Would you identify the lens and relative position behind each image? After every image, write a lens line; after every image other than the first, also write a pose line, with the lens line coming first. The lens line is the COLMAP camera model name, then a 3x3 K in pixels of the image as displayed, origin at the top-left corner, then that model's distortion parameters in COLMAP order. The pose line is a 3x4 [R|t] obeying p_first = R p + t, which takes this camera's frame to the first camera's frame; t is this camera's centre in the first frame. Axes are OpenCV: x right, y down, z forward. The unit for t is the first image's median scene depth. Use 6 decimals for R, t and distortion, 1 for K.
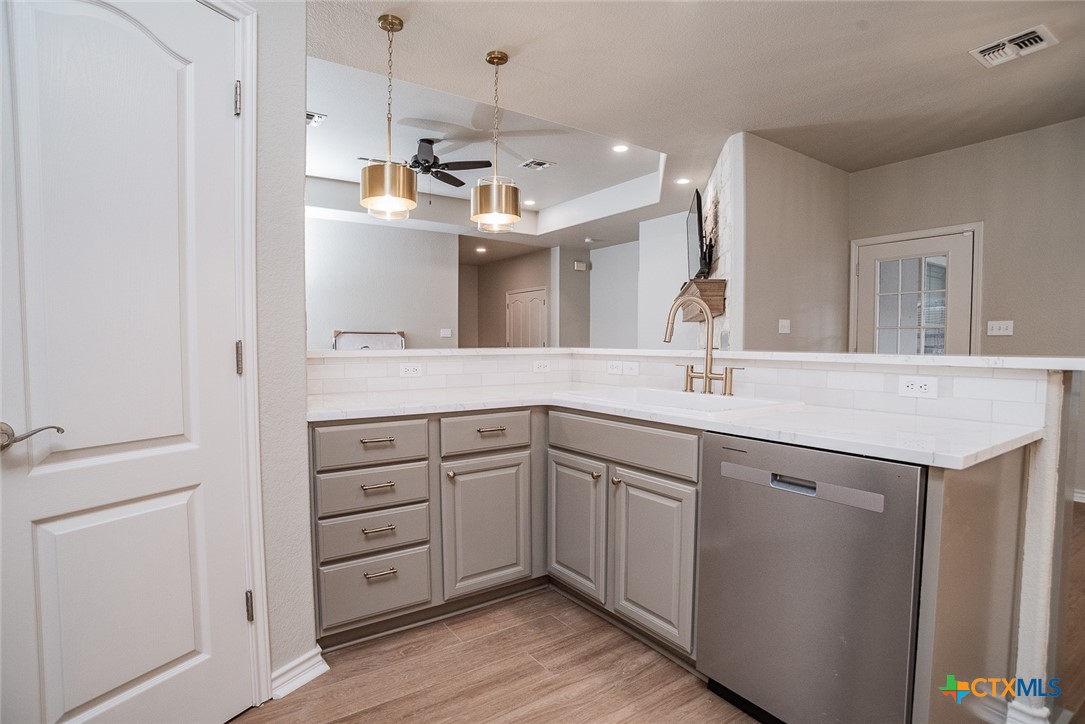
lens RADIAL K [[550.6, 0, 536.6], [0, 550.6, 368.7], [0, 0, 1]] dist [-0.106754, 0.051848]
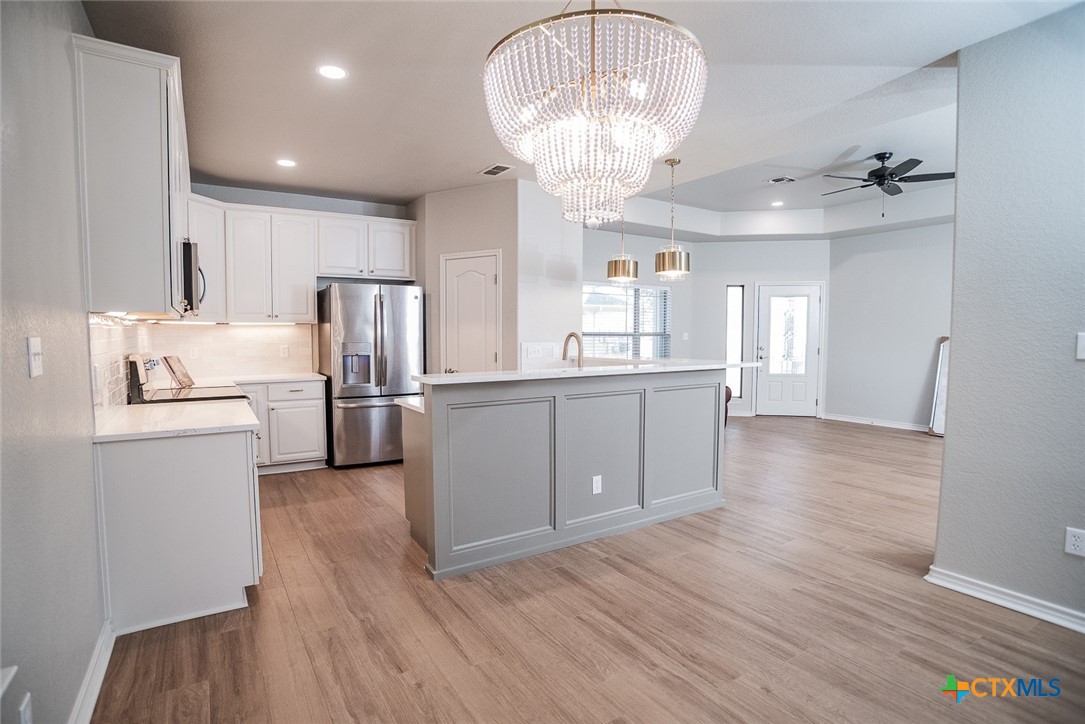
lens RADIAL K [[550.6, 0, 536.6], [0, 550.6, 368.7], [0, 0, 1]] dist [-0.106754, 0.051848]
pose [[-0.040592, 0.063248, -0.997172, 1.914610], [-0.050721, 0.996577, 0.065275, -0.120446], [0.997888, 0.053227, -0.037245, 0.937703]]
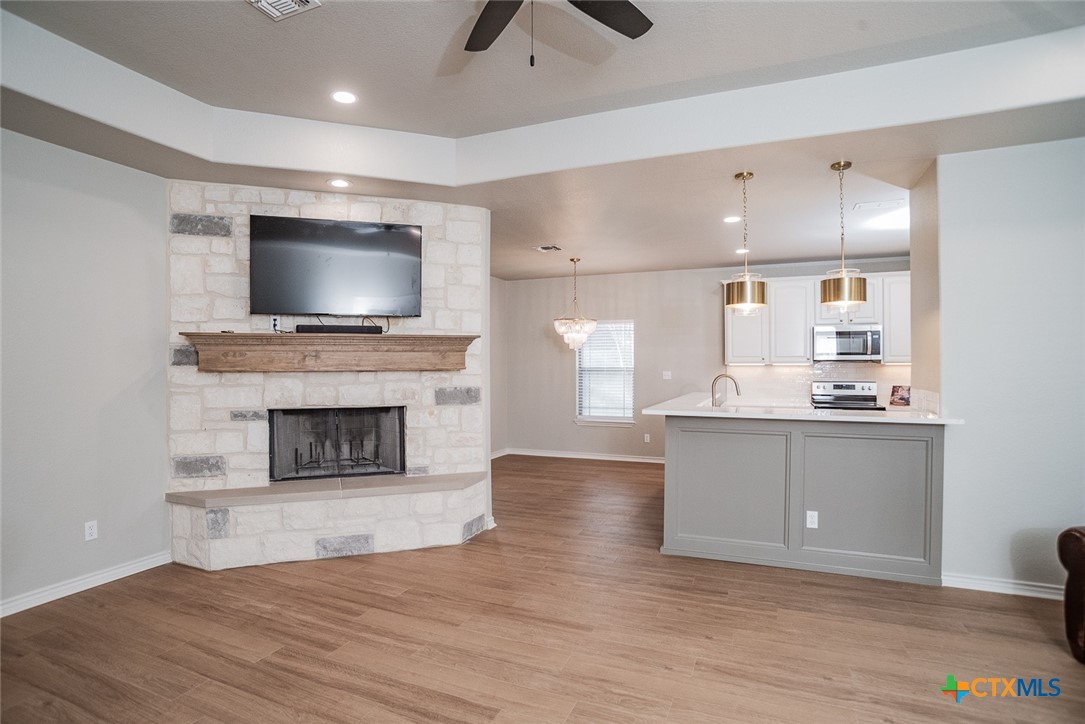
lens RADIAL K [[550.6, 0, 536.6], [0, 550.6, 368.7], [0, 0, 1]] dist [-0.106754, 0.051848]
pose [[-0.528454, -0.005025, 0.848947, -1.164952], [0.044113, 0.998469, 0.033370, -0.253676], [-0.847815, 0.055084, -0.527423, 2.764608]]
